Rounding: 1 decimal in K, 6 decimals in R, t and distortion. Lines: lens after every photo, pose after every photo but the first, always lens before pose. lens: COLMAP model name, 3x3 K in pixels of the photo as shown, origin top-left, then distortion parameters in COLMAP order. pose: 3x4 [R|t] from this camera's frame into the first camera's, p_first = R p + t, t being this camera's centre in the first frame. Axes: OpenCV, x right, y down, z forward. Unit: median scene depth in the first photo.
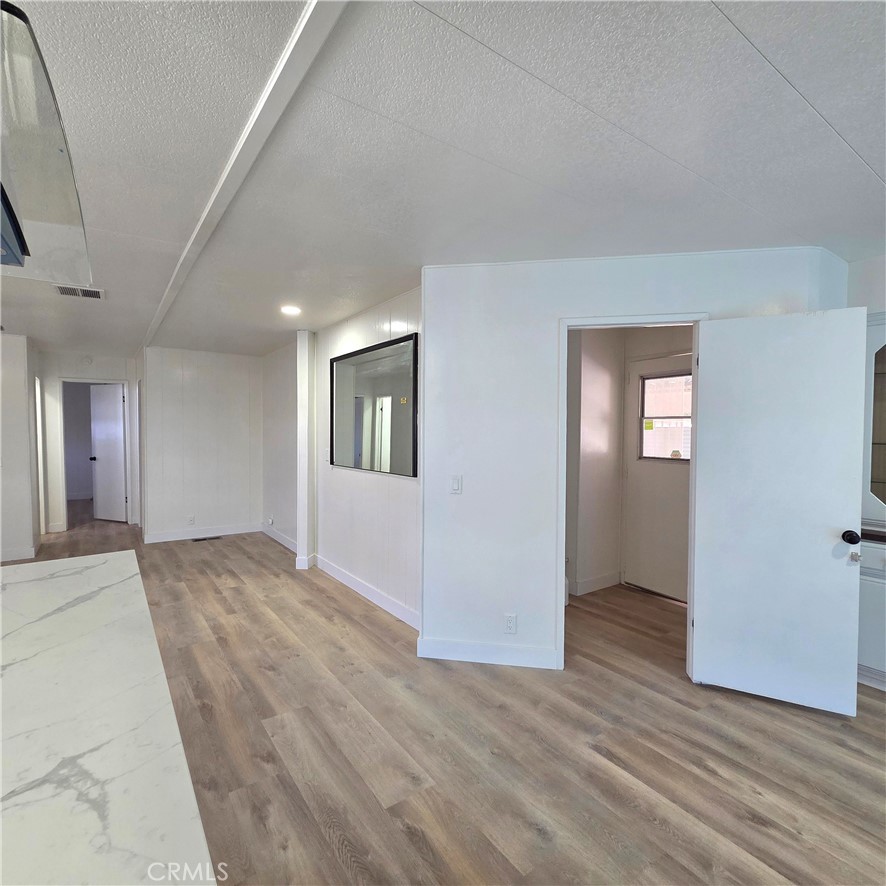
lens RADIAL K [[482.1, 0, 444.7], [0, 482.1, 441.9], [0, 0, 1]] dist [0.009333, -0.002572]
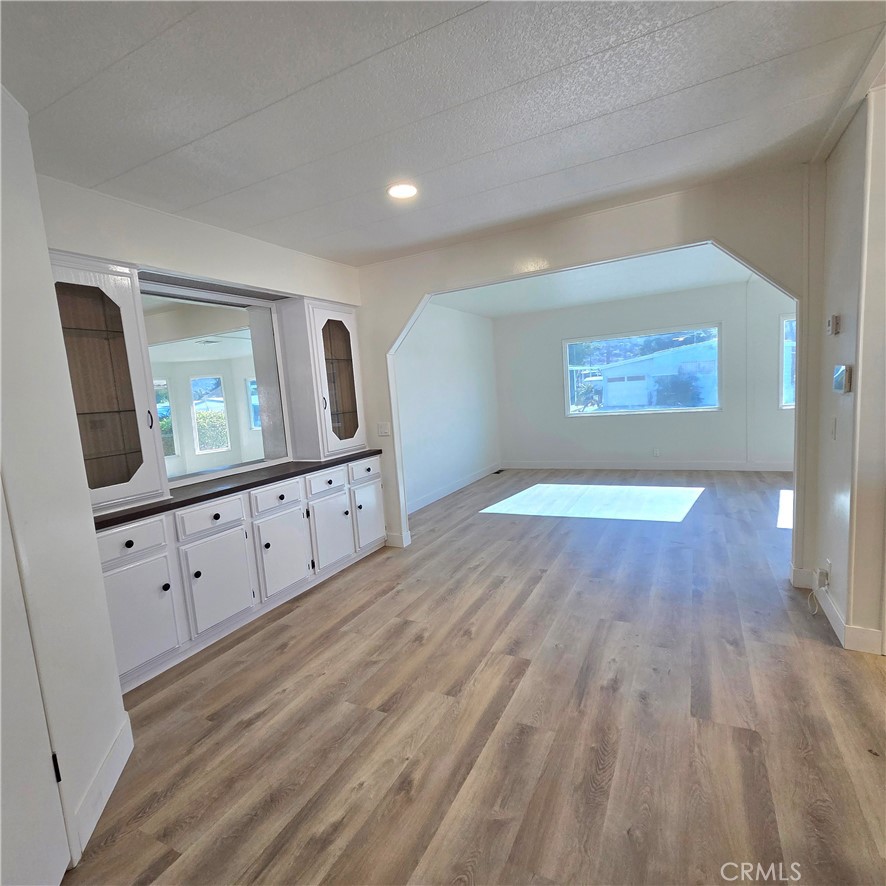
lens RADIAL K [[482.1, 0, 444.1], [0, 482.1, 443.8], [0, 0, 1]] dist [0.009333, -0.002572]
pose [[-0.456639, -0.075729, 0.886423, -0.076182], [0.092001, 0.987009, 0.131716, 0.002172], [-0.884883, 0.141698, -0.443739, 0.553005]]
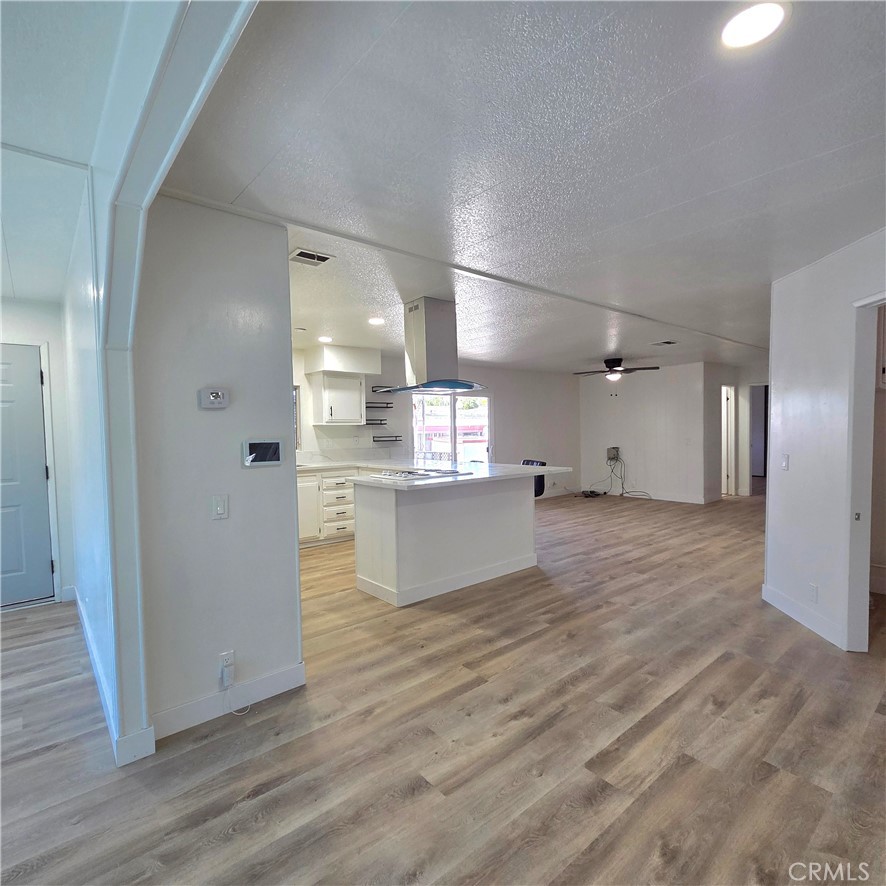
lens RADIAL K [[482.1, 0, 442.1], [0, 482.1, 446.7], [0, 0, 1]] dist [0.009333, -0.002572]
pose [[0.077360, 0.036705, -0.996327, 0.835222], [-0.012570, 0.999279, 0.035838, 0.013307], [0.996924, 0.009751, 0.077766, 0.054776]]
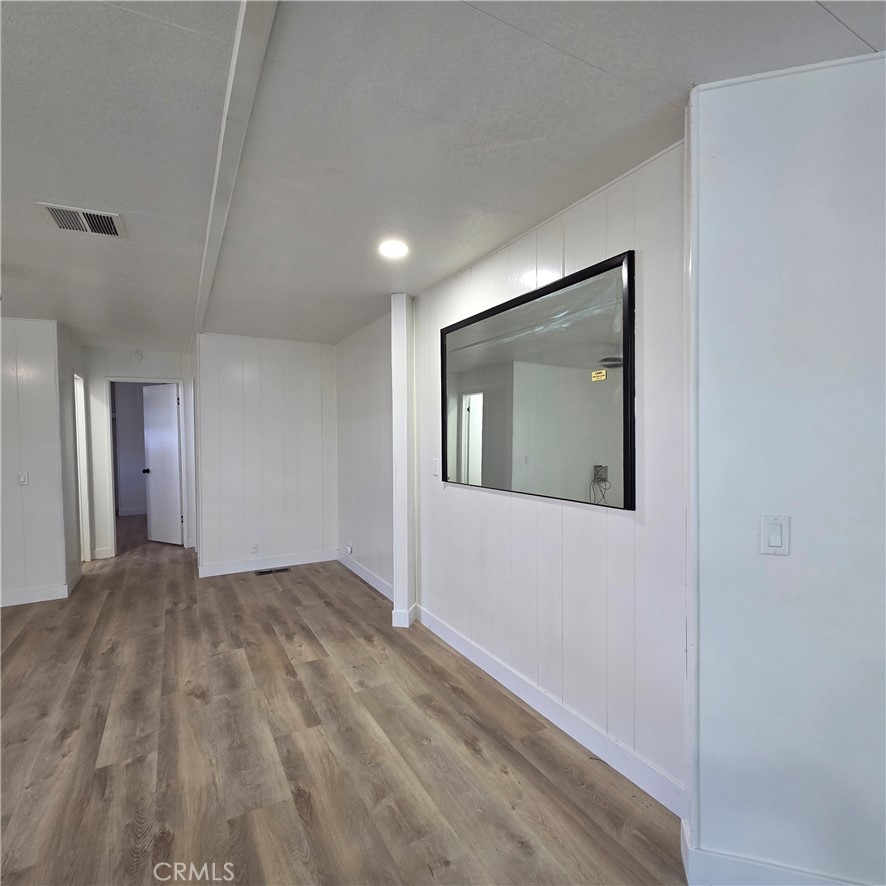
lens RADIAL K [[482.1, 0, 446.2], [0, 482.1, 446.0], [0, 0, 1]] dist [0.009333, -0.002572]
pose [[0.994165, -0.010854, -0.107318, -0.182851], [0.010393, 0.999934, -0.004863, -0.001100], [0.107364, 0.003719, 0.994213, 0.362116]]
